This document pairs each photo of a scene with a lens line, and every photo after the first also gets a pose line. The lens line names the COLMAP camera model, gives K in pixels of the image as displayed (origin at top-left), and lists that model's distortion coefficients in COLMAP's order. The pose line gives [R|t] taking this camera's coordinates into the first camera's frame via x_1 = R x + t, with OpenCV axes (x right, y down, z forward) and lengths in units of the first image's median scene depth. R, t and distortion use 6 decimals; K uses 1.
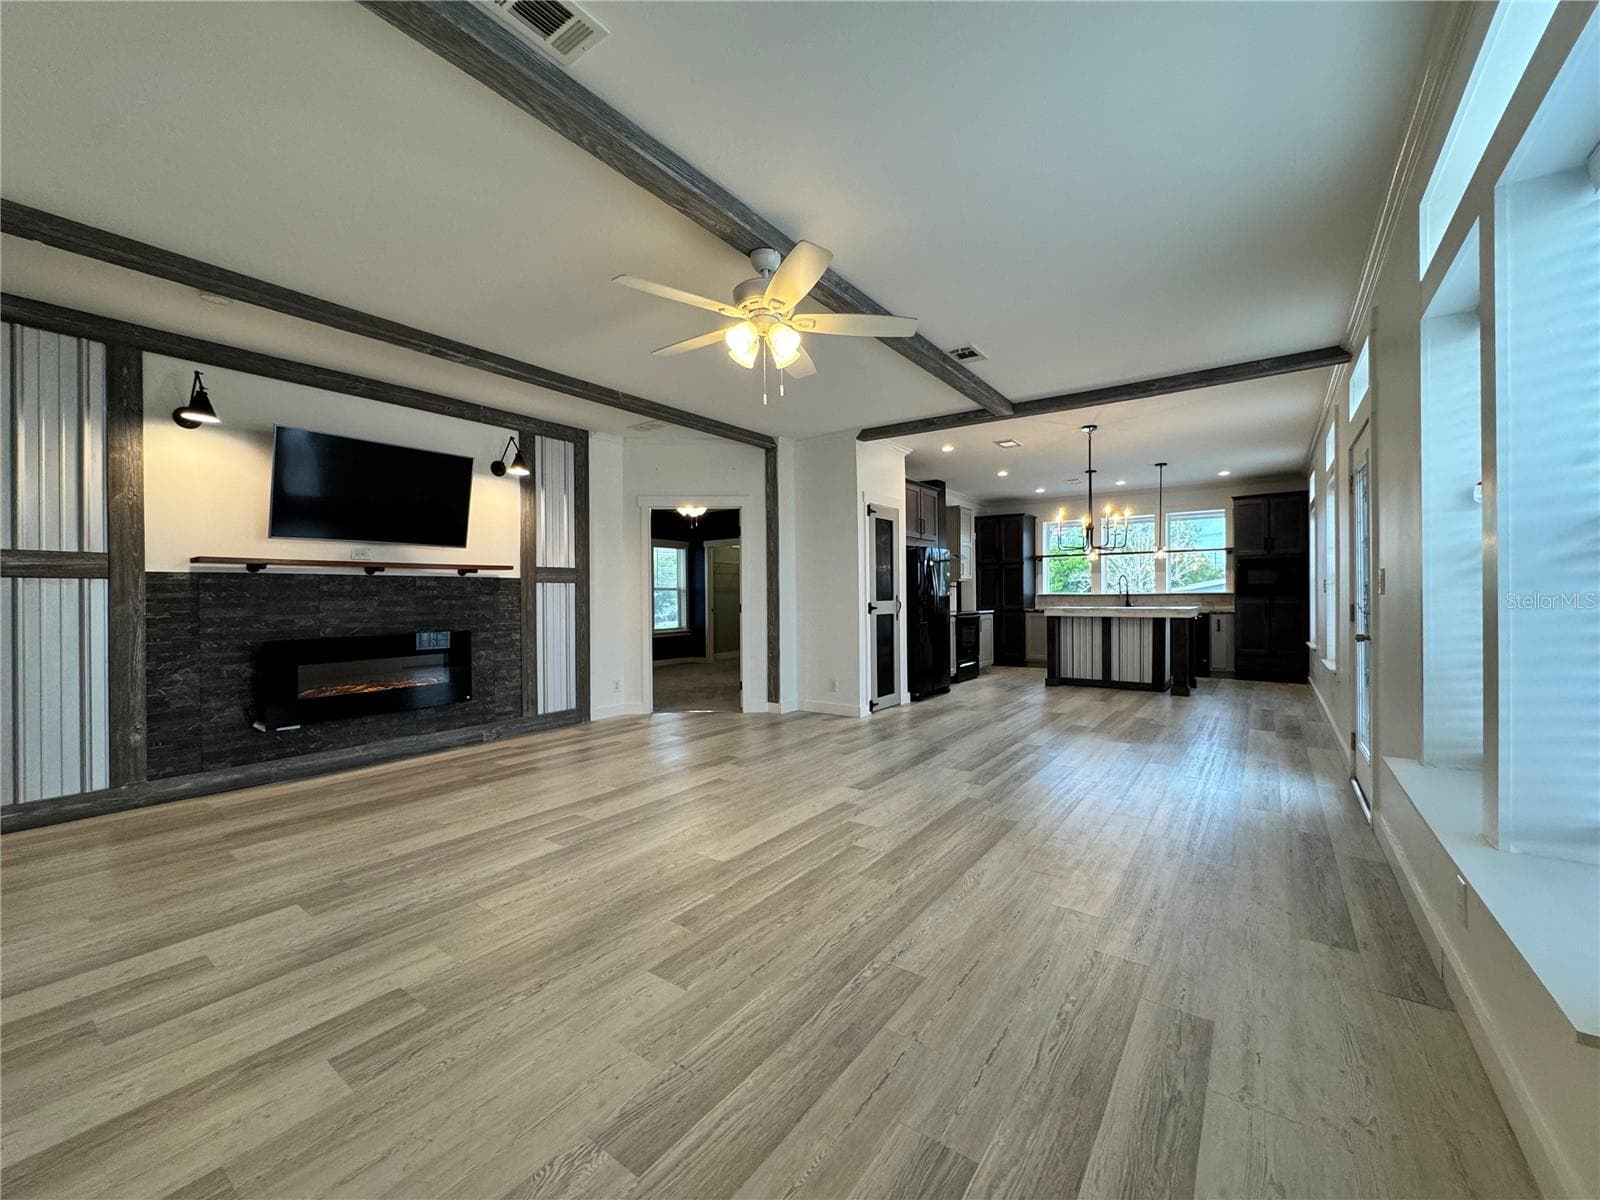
lens RADIAL K [[639.9, 0, 800.5], [0, 639.9, 598.7], [0, 0, 1]] dist [-0.005318, 0.000358]
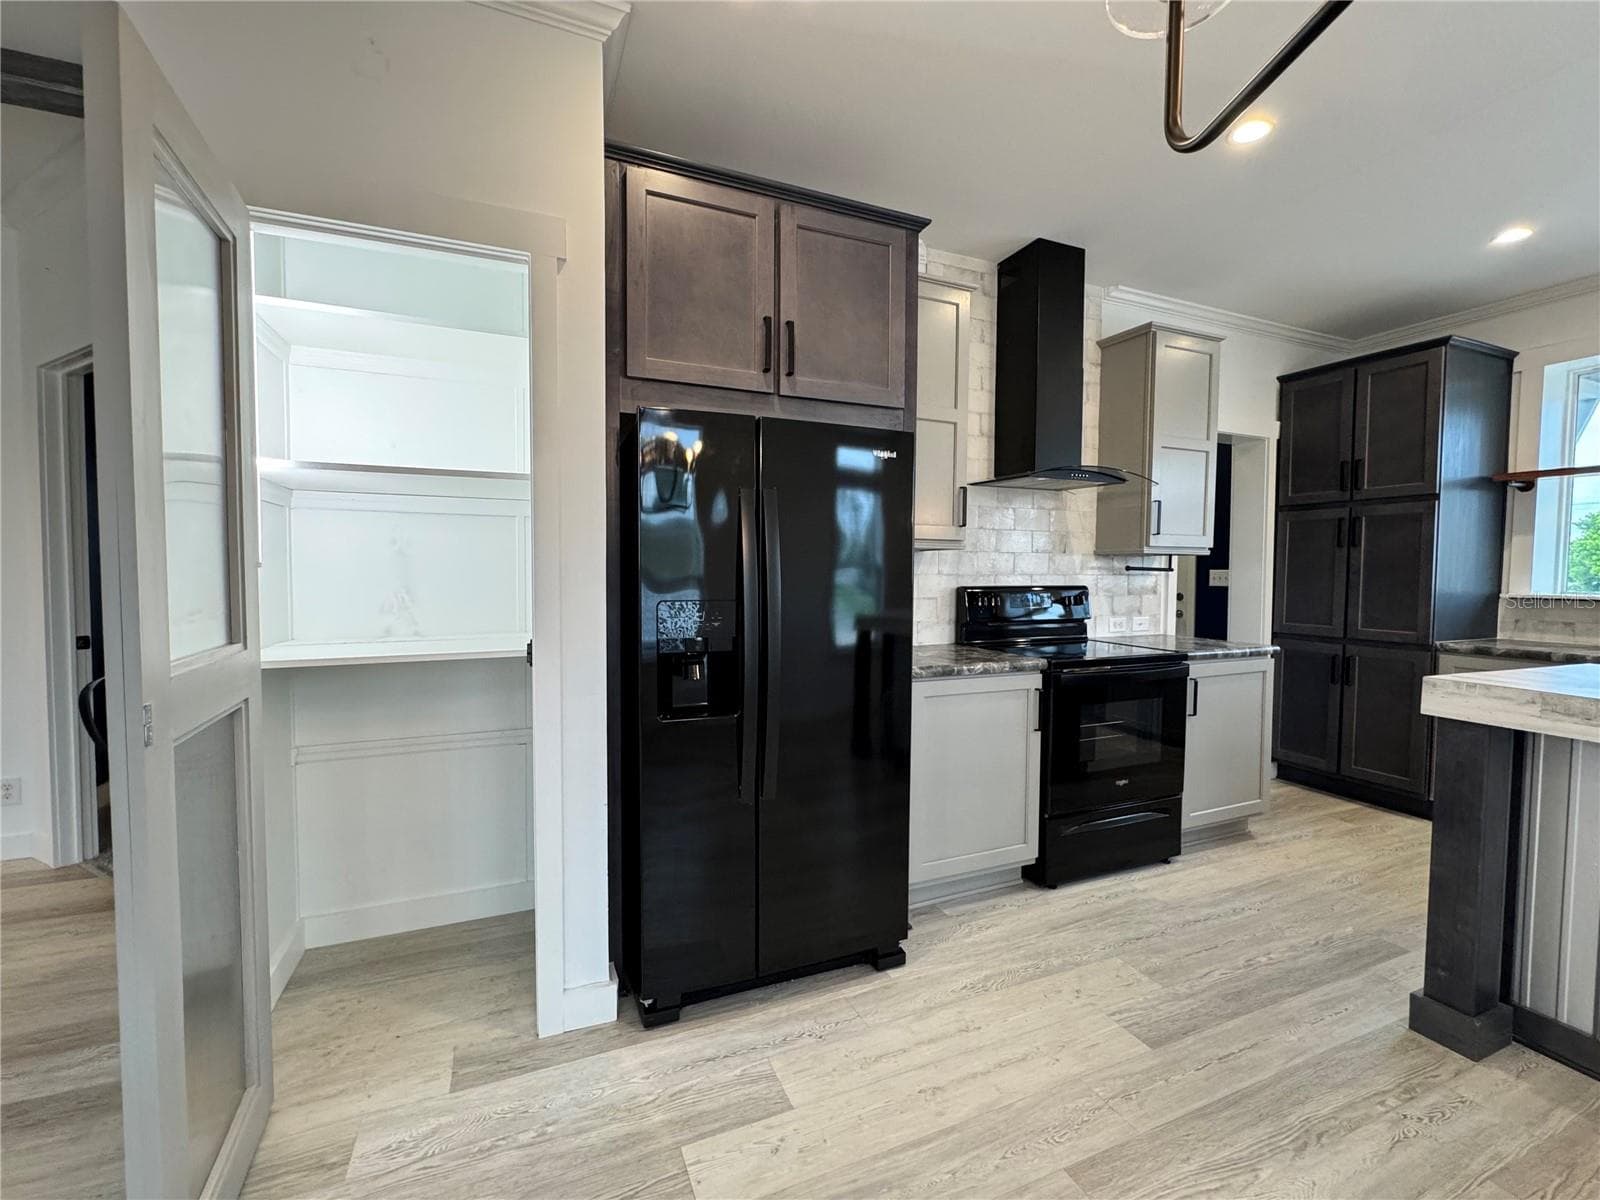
lens RADIAL K [[674.3, 0, 800.0], [0, 674.3, 600.0], [0, 0, 1]] dist [-0.003336, 0.000050]
pose [[0.857721, 0.036064, -0.512849, 0.303699], [-0.014121, 0.998813, 0.046621, -0.019128], [0.513921, -0.032746, 0.857212, 0.669411]]
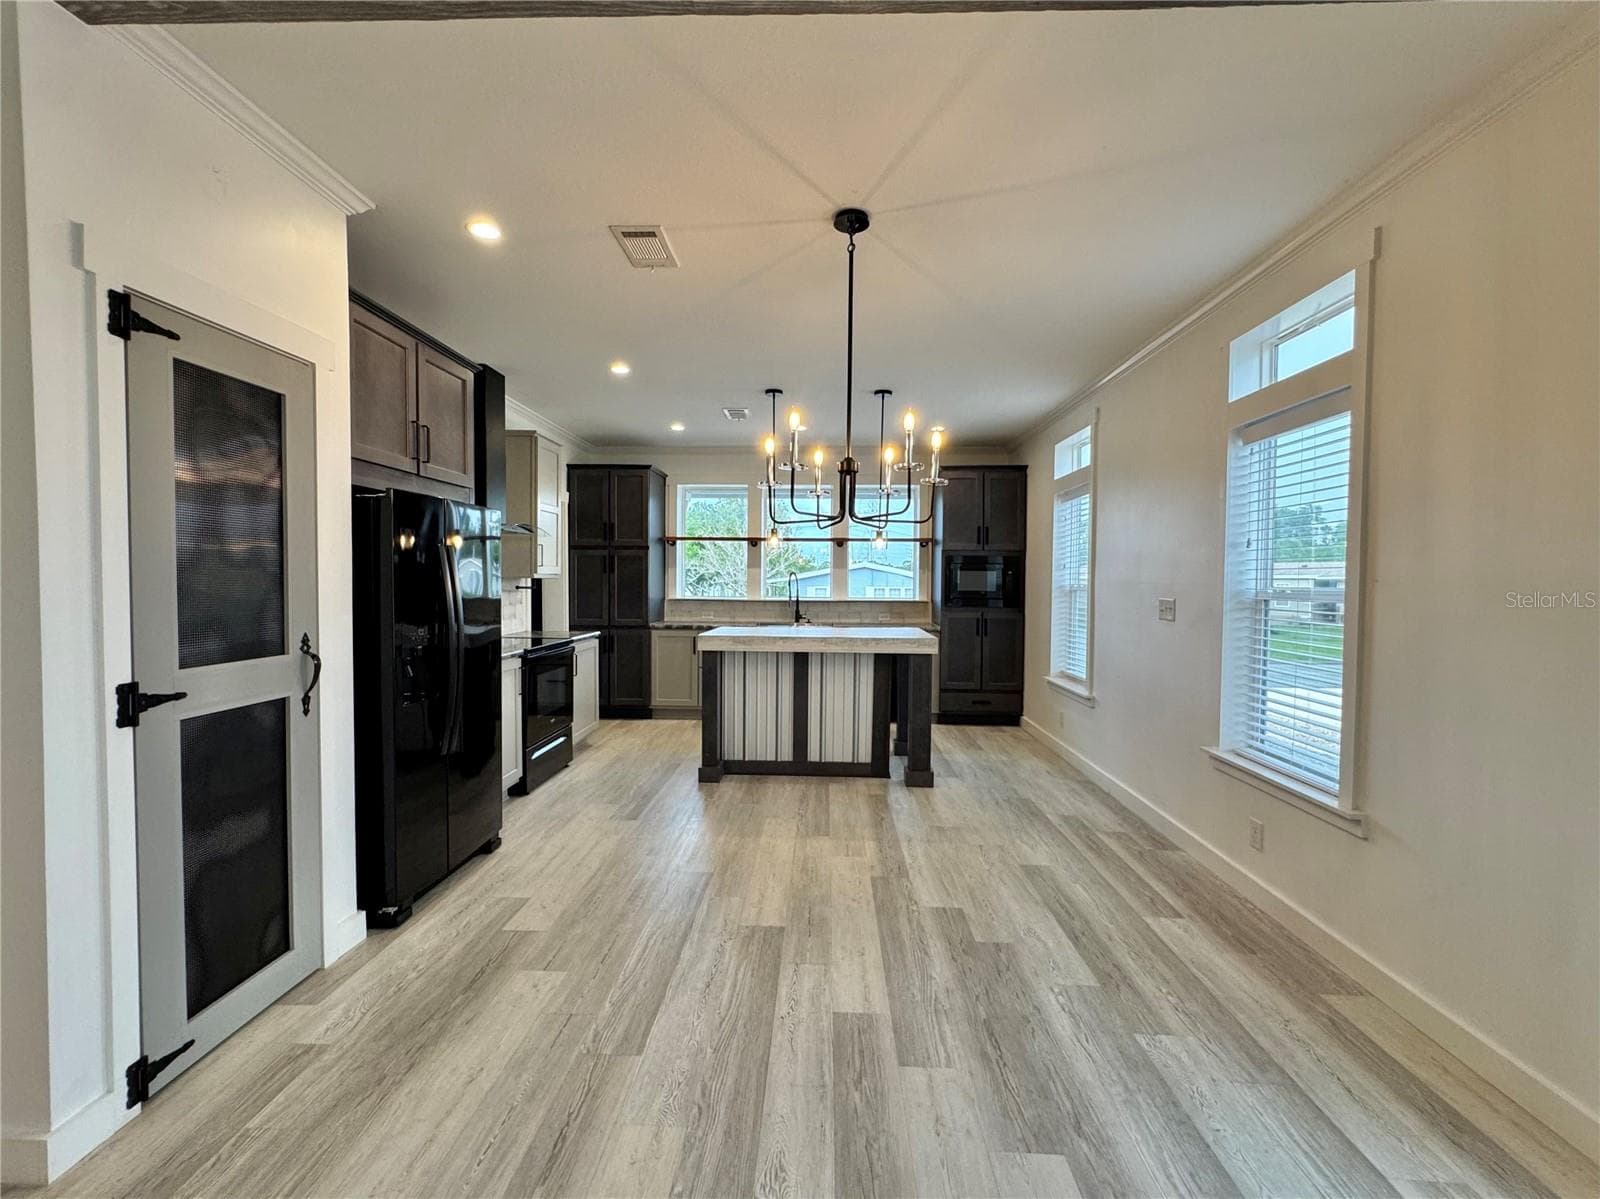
lens RADIAL K [[674.3, 0, 800.0], [0, 674.3, 599.5], [0, 0, 1]] dist [-0.003336, 0.000050]
pose [[0.831416, -0.002446, 0.555645, 0.137720], [-0.011489, 0.999701, 0.021592, -0.027226], [-0.555531, -0.024335, 0.831139, 0.474469]]
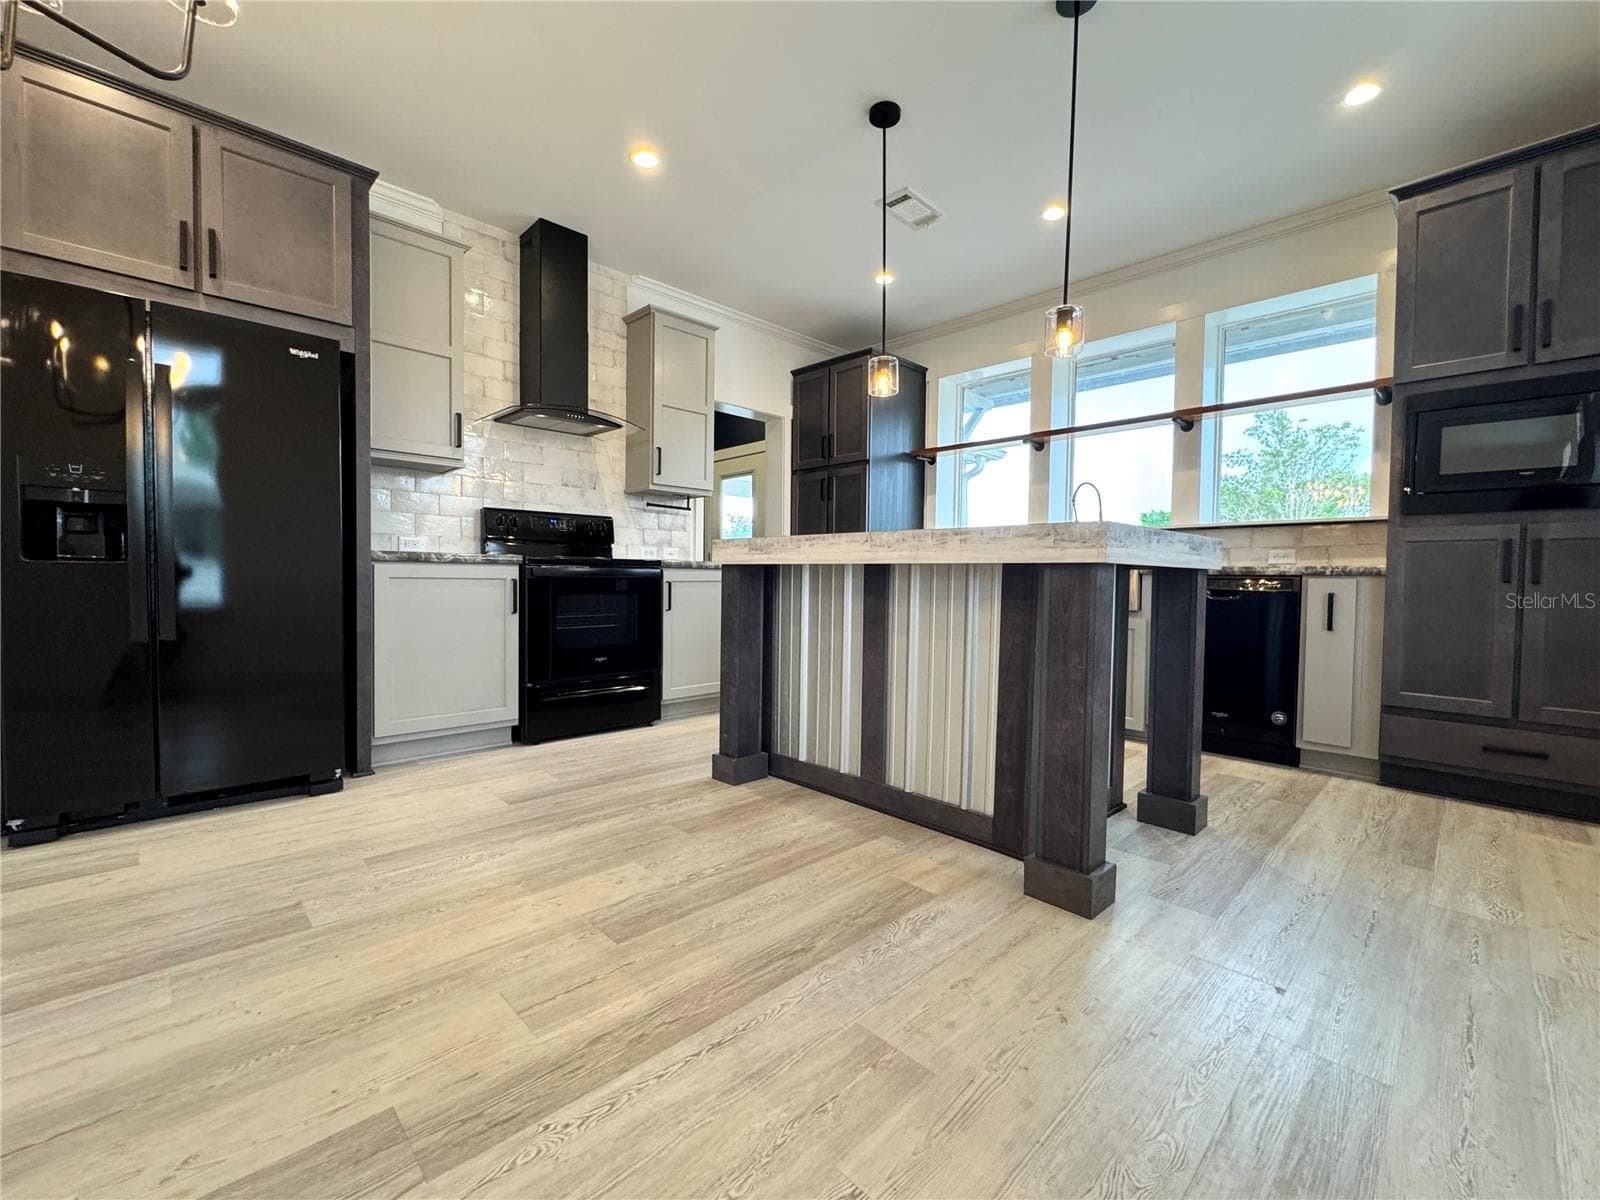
lens RADIAL K [[667.8, 0, 798.6], [0, 667.8, 600.6], [0, 0, 1]] dist [-0.004104, -0.000261]
pose [[0.986041, 0.024607, -0.164674, 0.460885], [-0.018945, 0.999177, 0.035868, 0.030357], [0.165421, -0.032247, 0.985696, 0.645652]]
